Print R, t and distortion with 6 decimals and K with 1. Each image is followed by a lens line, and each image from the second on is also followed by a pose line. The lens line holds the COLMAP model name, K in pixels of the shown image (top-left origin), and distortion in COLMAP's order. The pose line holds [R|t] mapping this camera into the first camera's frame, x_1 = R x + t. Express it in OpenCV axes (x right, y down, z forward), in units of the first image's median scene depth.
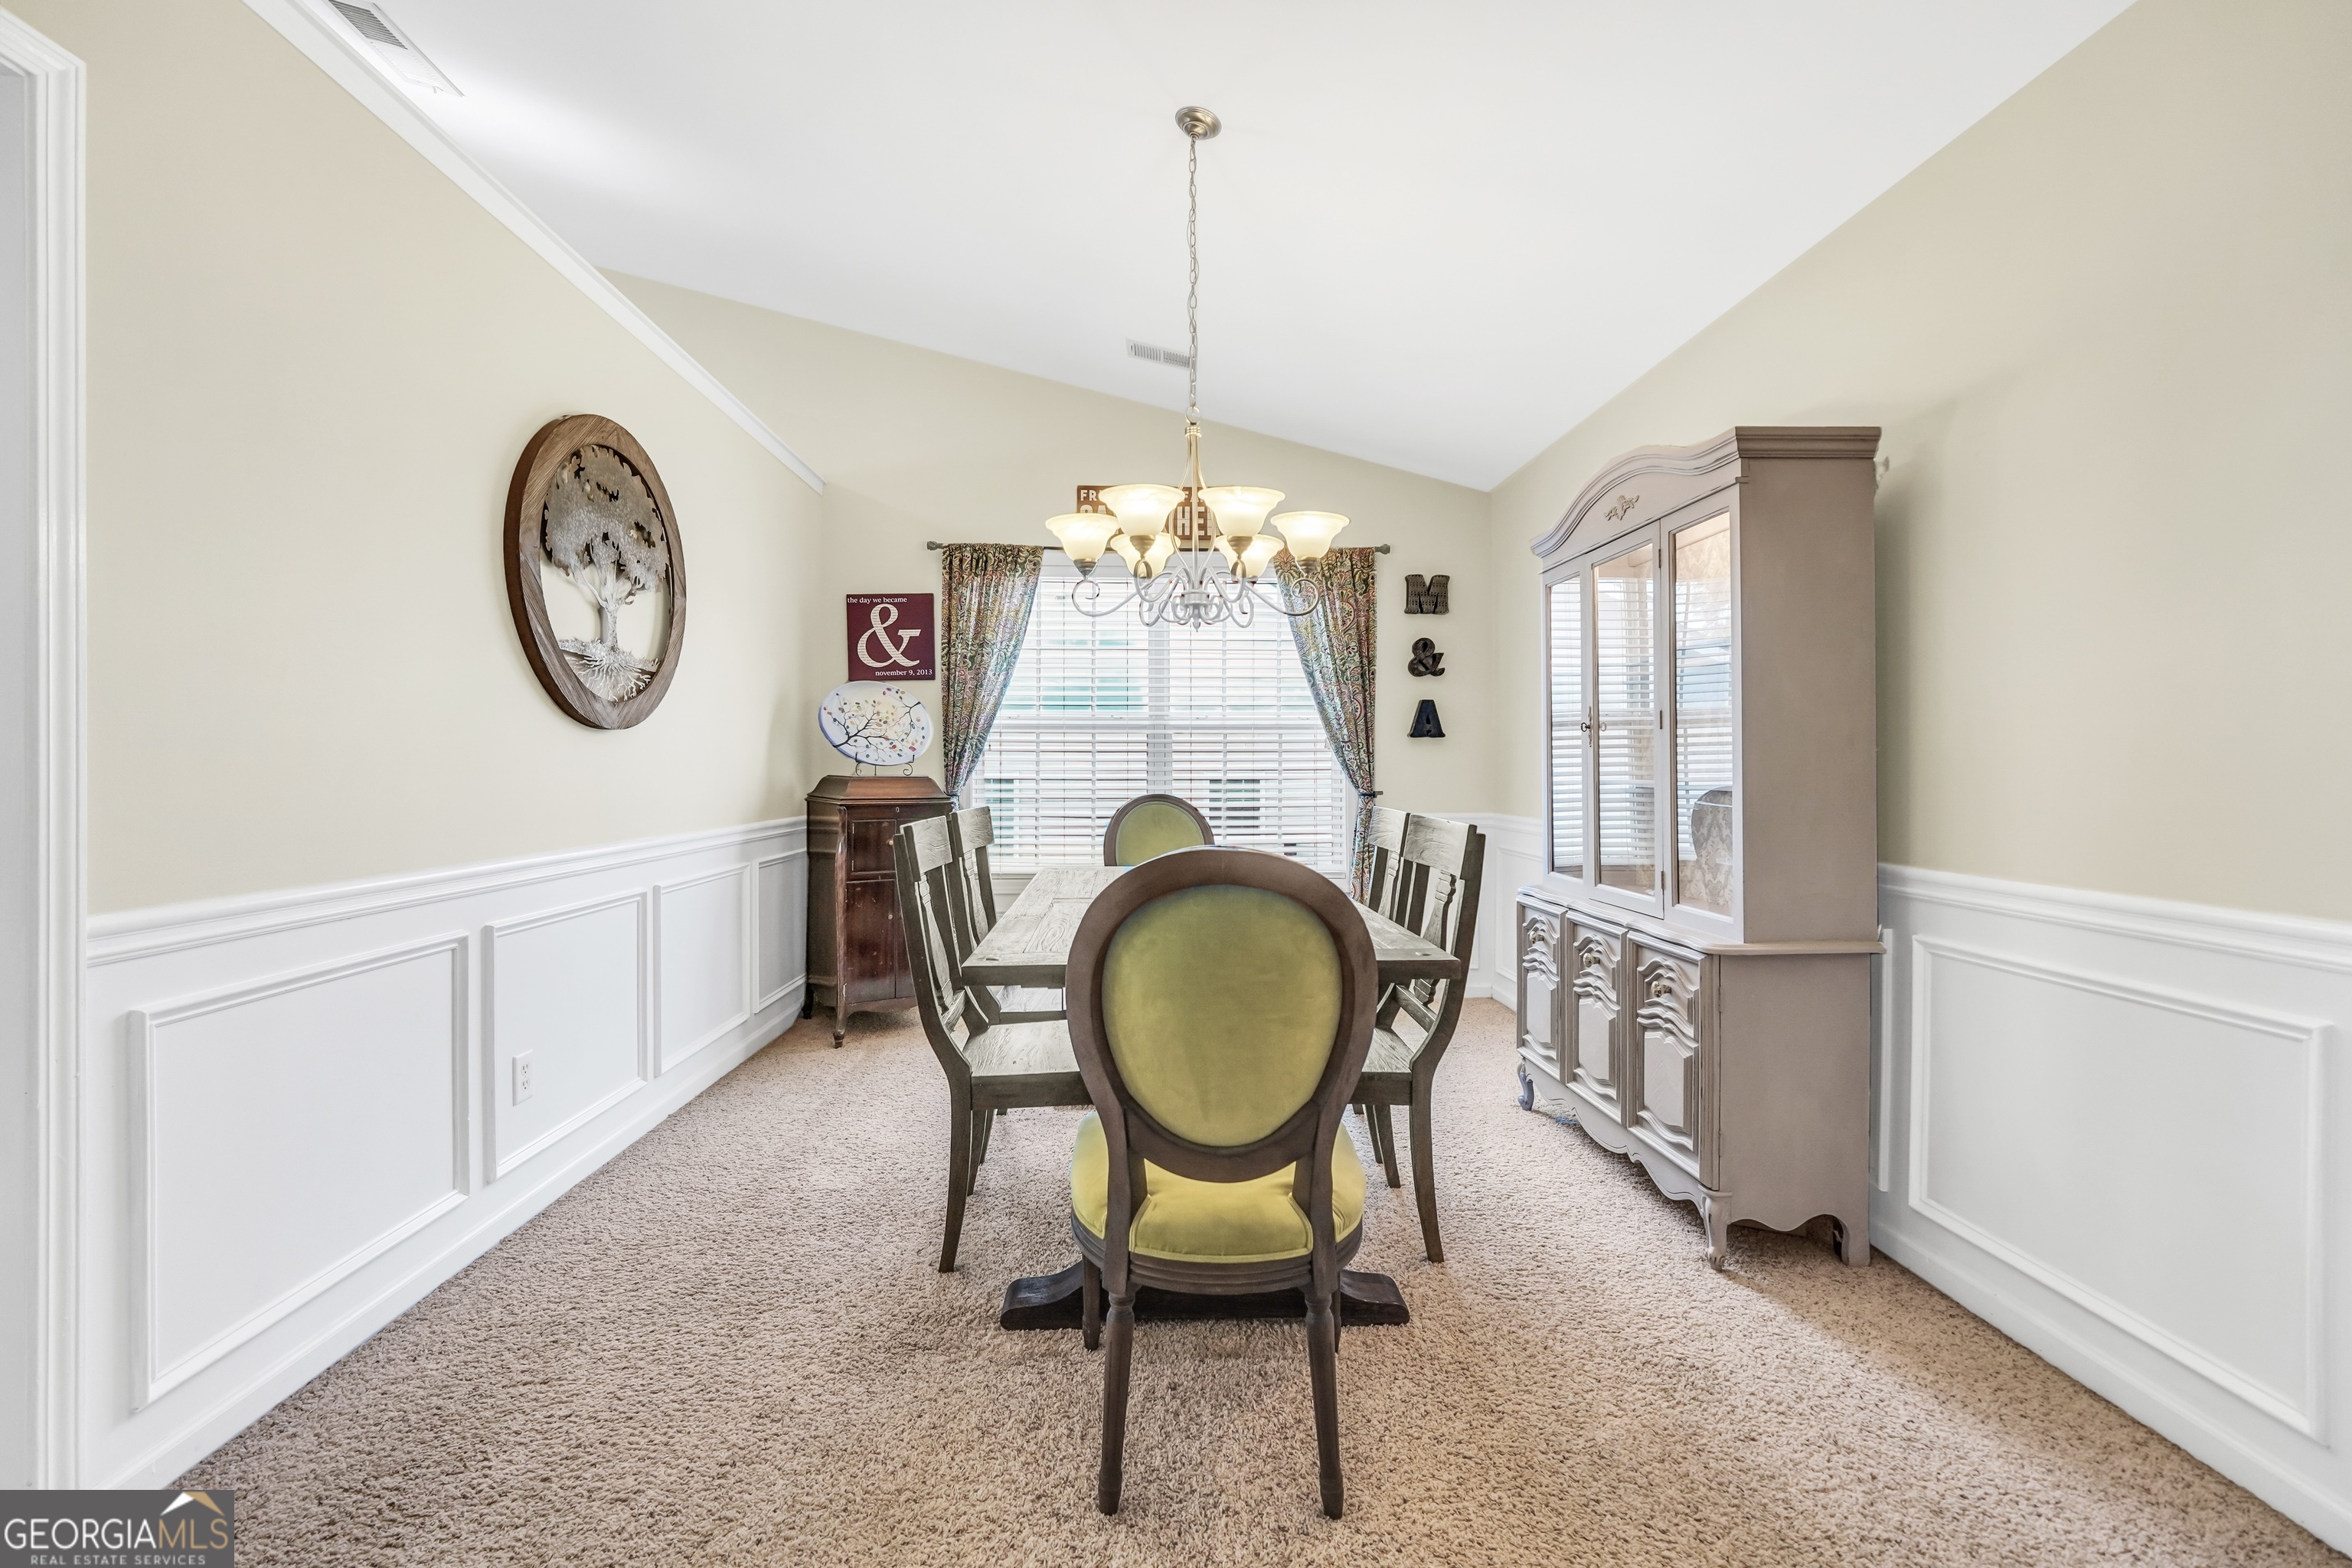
lens RADIAL K [[994.4, 0, 1164.4], [0, 994.4, 769.6], [0, 0, 1]] dist [-0.012876, 0.000074]
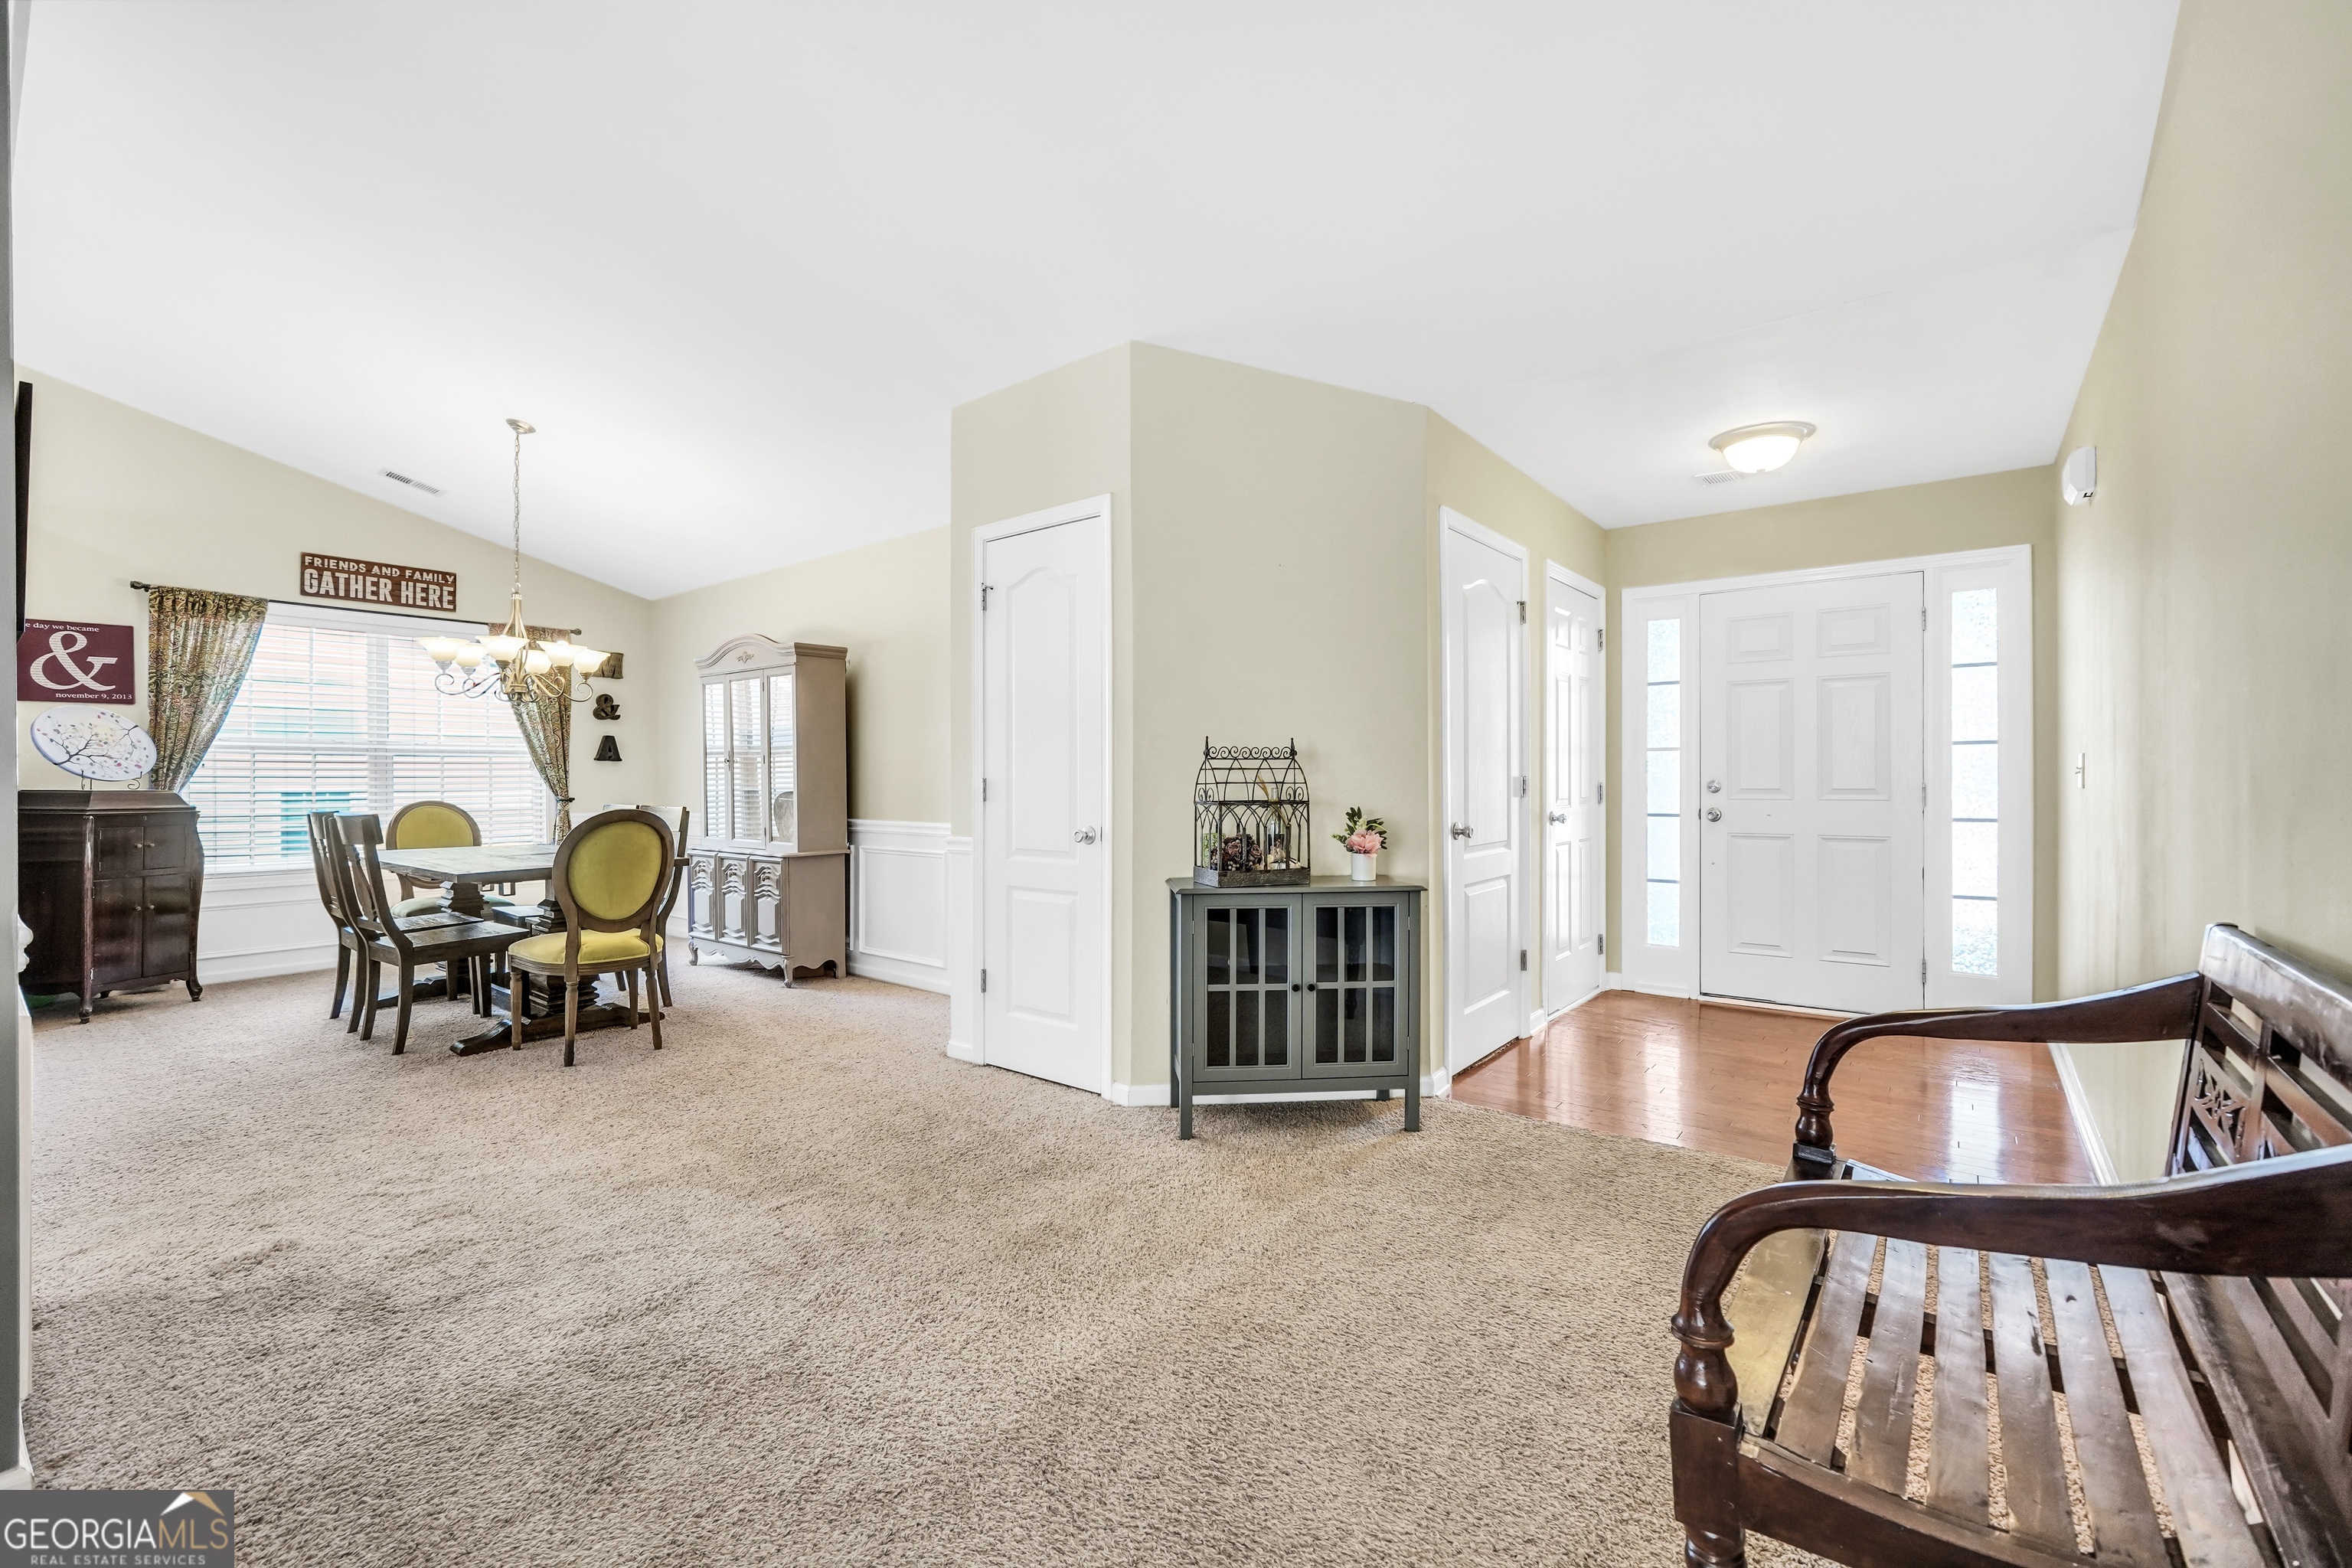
lens RADIAL K [[993.5, 0, 1163.5], [0, 993.5, 778.8], [0, 0, 1]] dist [-0.016930, 0.006651]
pose [[0.650908, -0.000725, 0.759157, -0.322080], [0.004714, 0.999984, -0.003087, 0.002320], [-0.759142, 0.005587, 0.650901, -0.601964]]
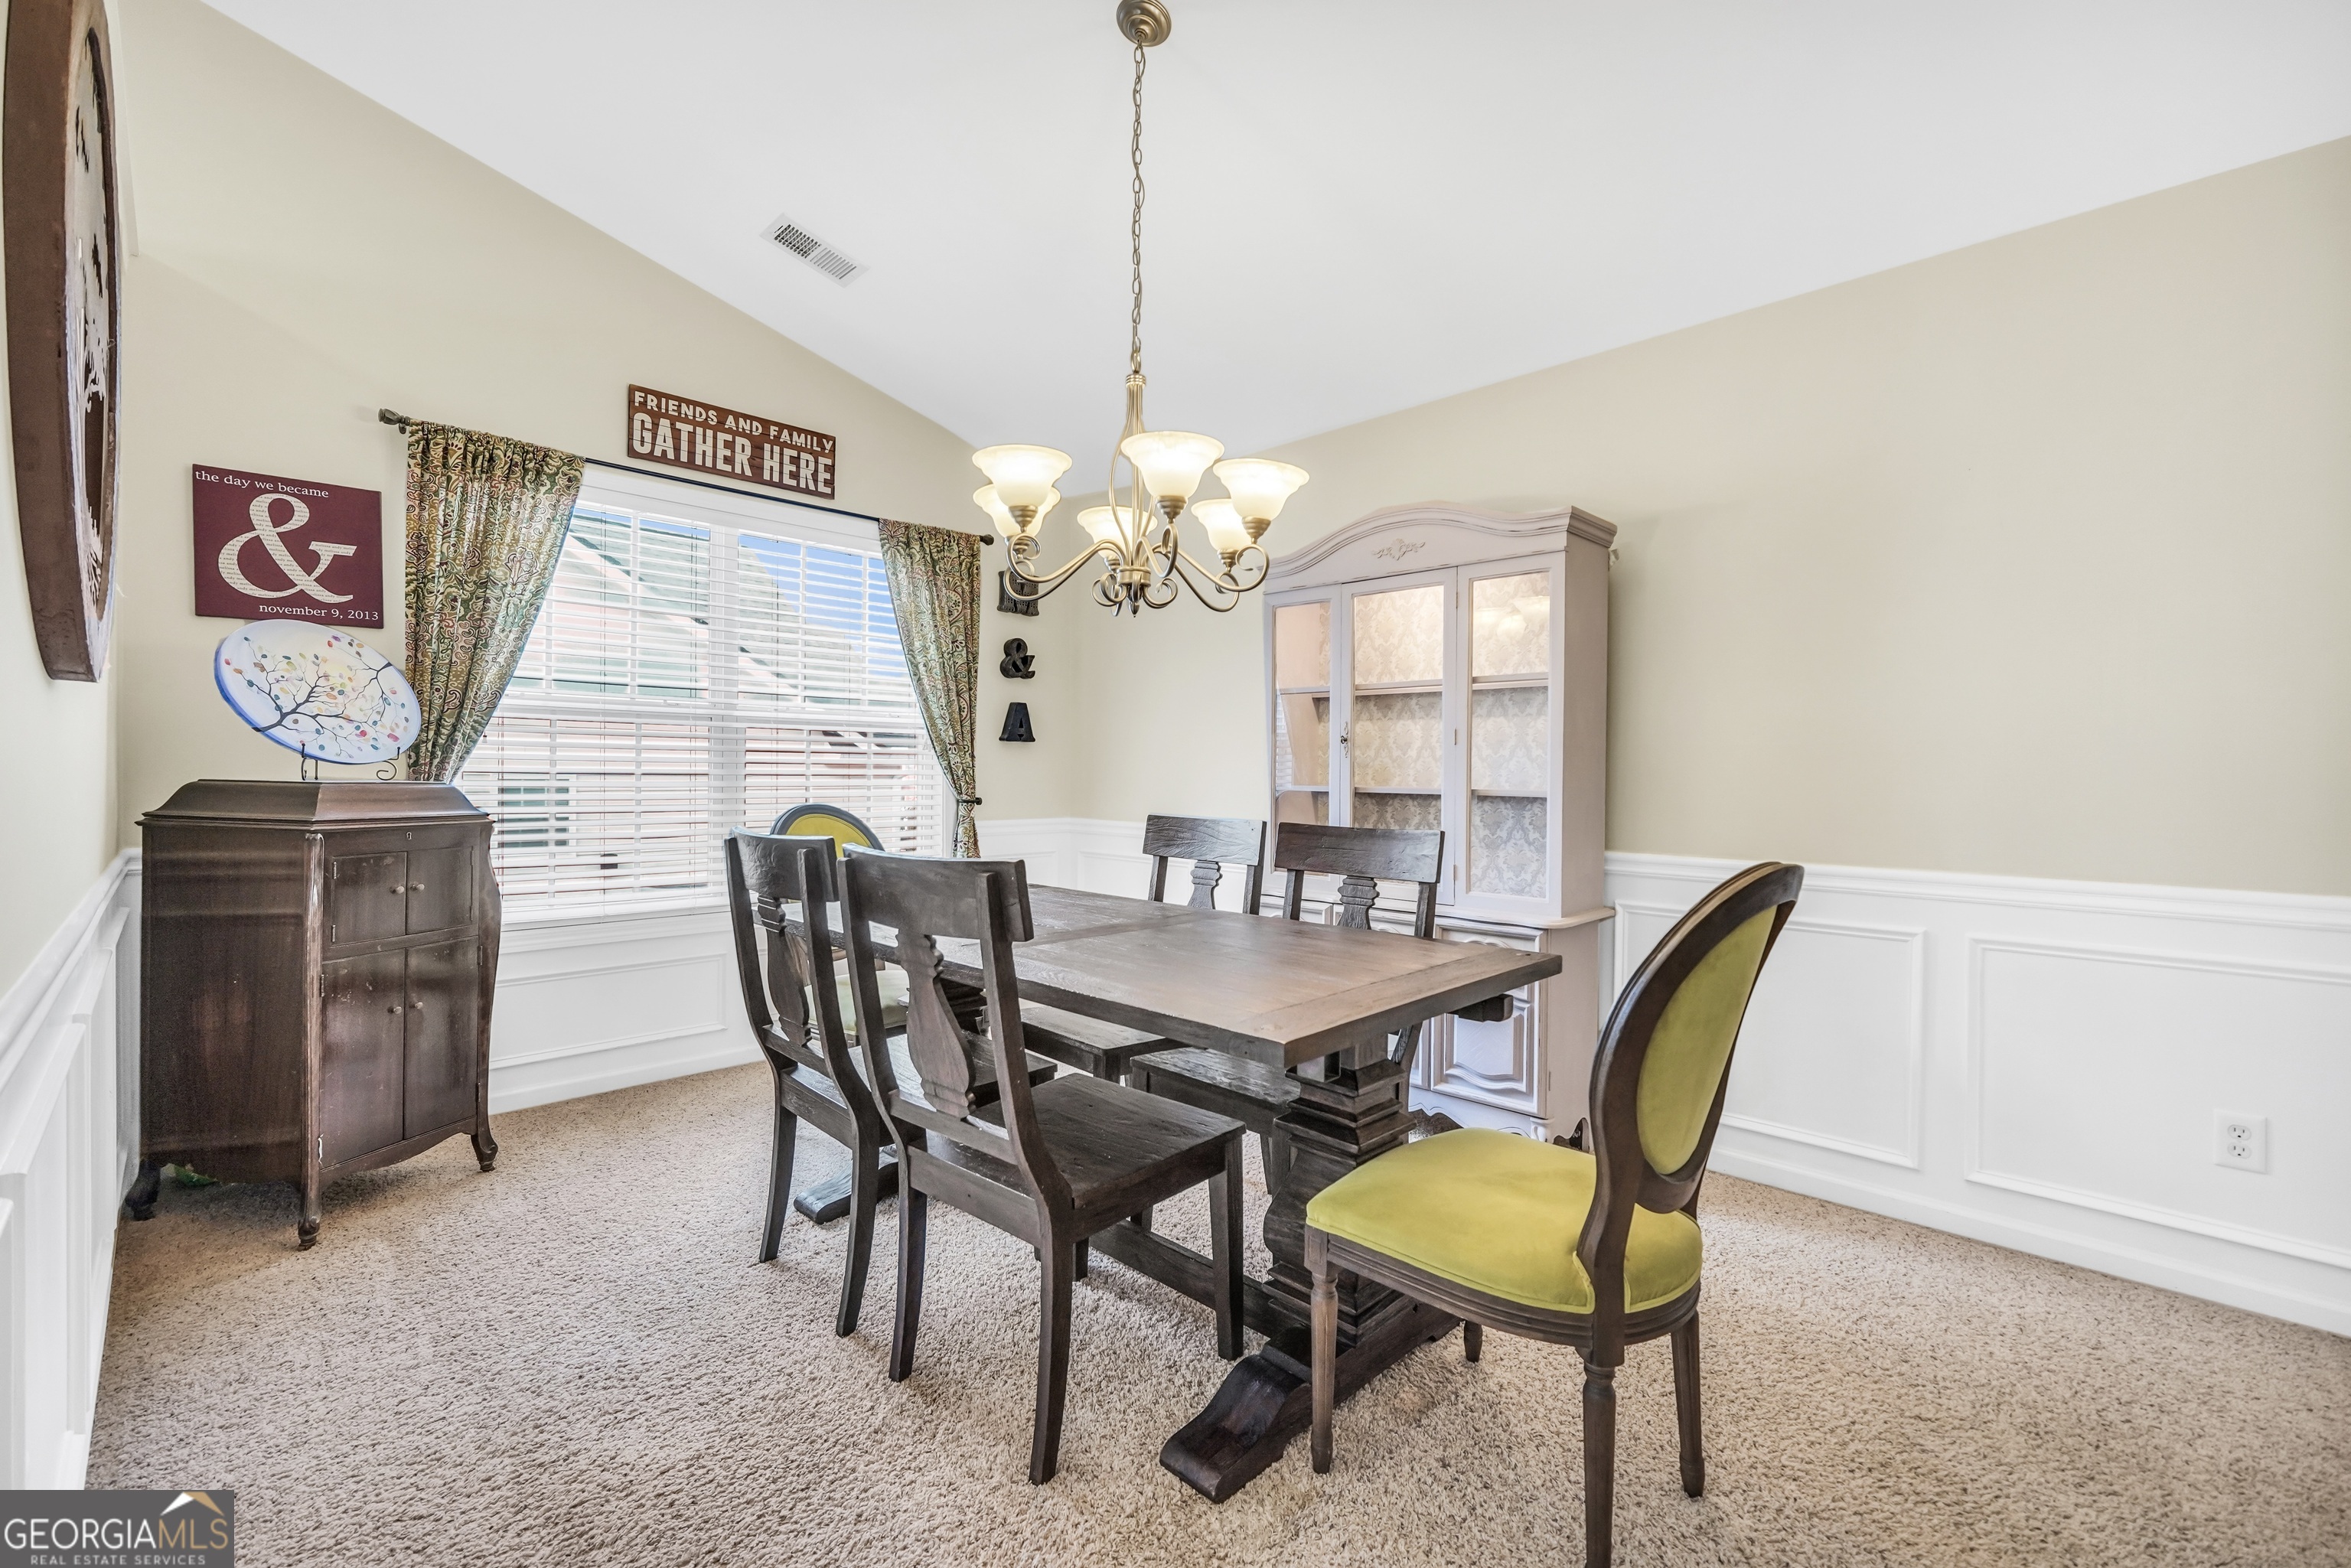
lens RADIAL K [[996.3, 0, 1164.5], [0, 996.3, 781.9], [0, 0, 1]] dist [-0.028359, 0.012378]
pose [[0.726550, 0.000967, 0.687113, -0.304485], [-0.007717, 0.999947, 0.006753, -0.000798], [-0.687071, -0.010208, 0.726519, 0.202322]]
